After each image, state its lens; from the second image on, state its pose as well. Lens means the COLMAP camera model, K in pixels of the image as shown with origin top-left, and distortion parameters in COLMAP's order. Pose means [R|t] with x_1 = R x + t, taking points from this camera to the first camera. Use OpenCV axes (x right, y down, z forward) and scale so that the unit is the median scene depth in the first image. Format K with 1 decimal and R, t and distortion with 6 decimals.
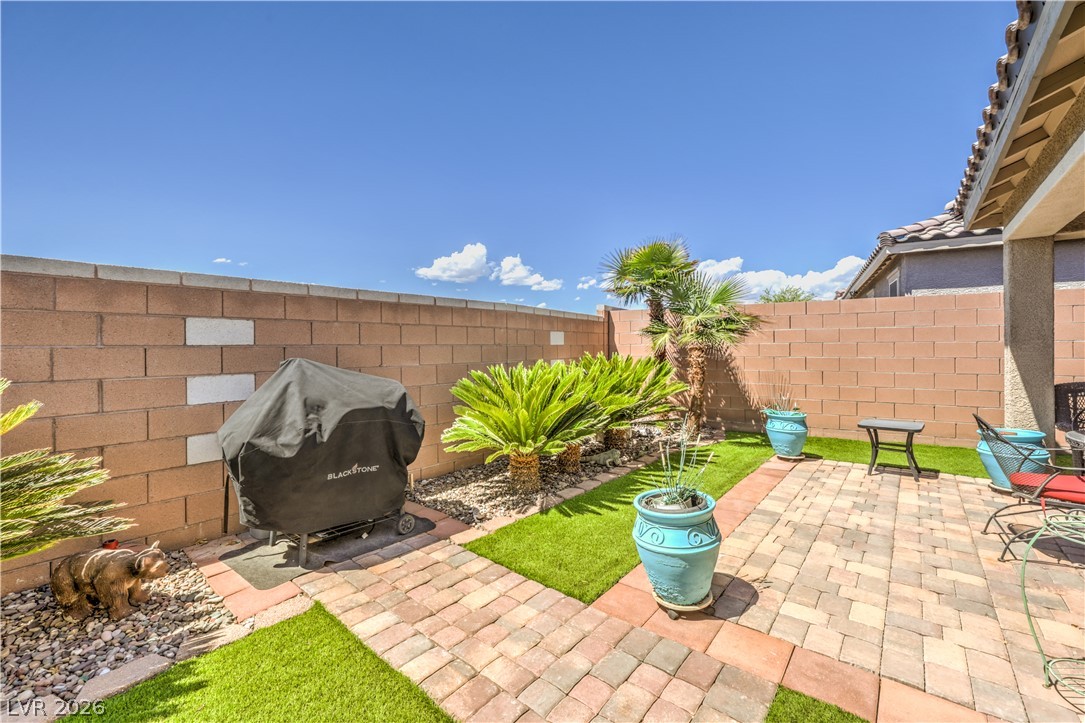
lens RADIAL K [[447.9, 0, 542.5], [0, 447.9, 361.5], [0, 0, 1]] dist [-0.000628, -0.000091]
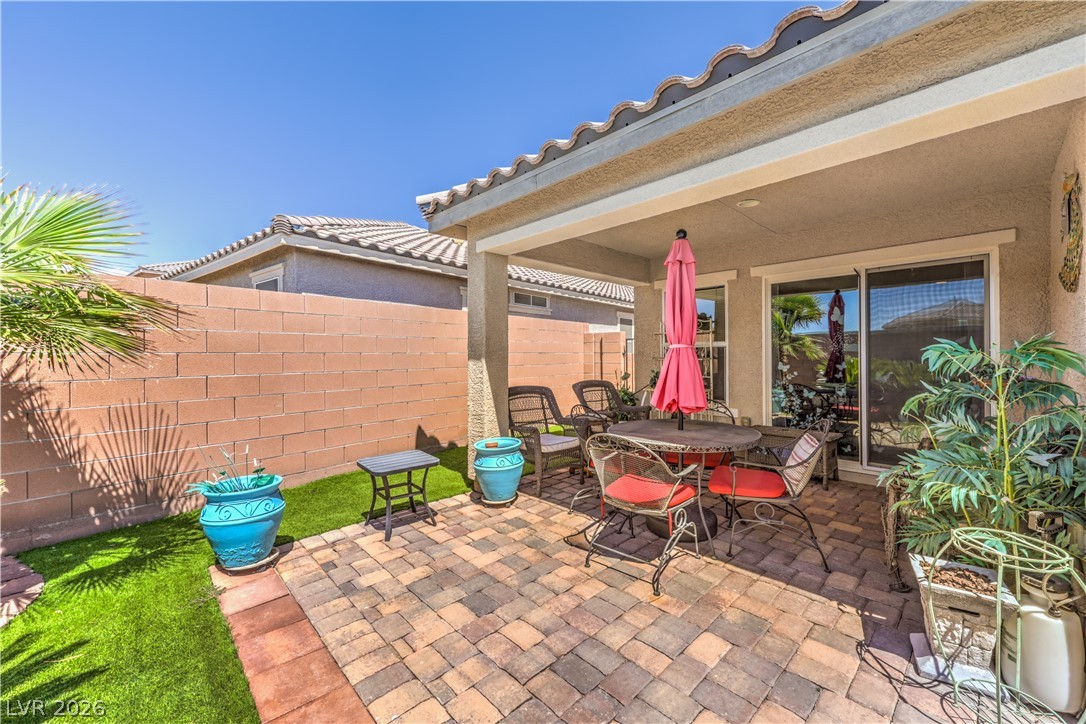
lens RADIAL K [[426.4, 0, 543.0], [0, 426.4, 362.0], [0, 0, 1]] dist [-0.001661, -0.000118]
pose [[0.104592, -0.008059, 0.994483, 0.097711], [0.035824, 0.999349, 0.004330, -0.023210], [-0.993870, 0.035174, 0.104812, 0.737333]]
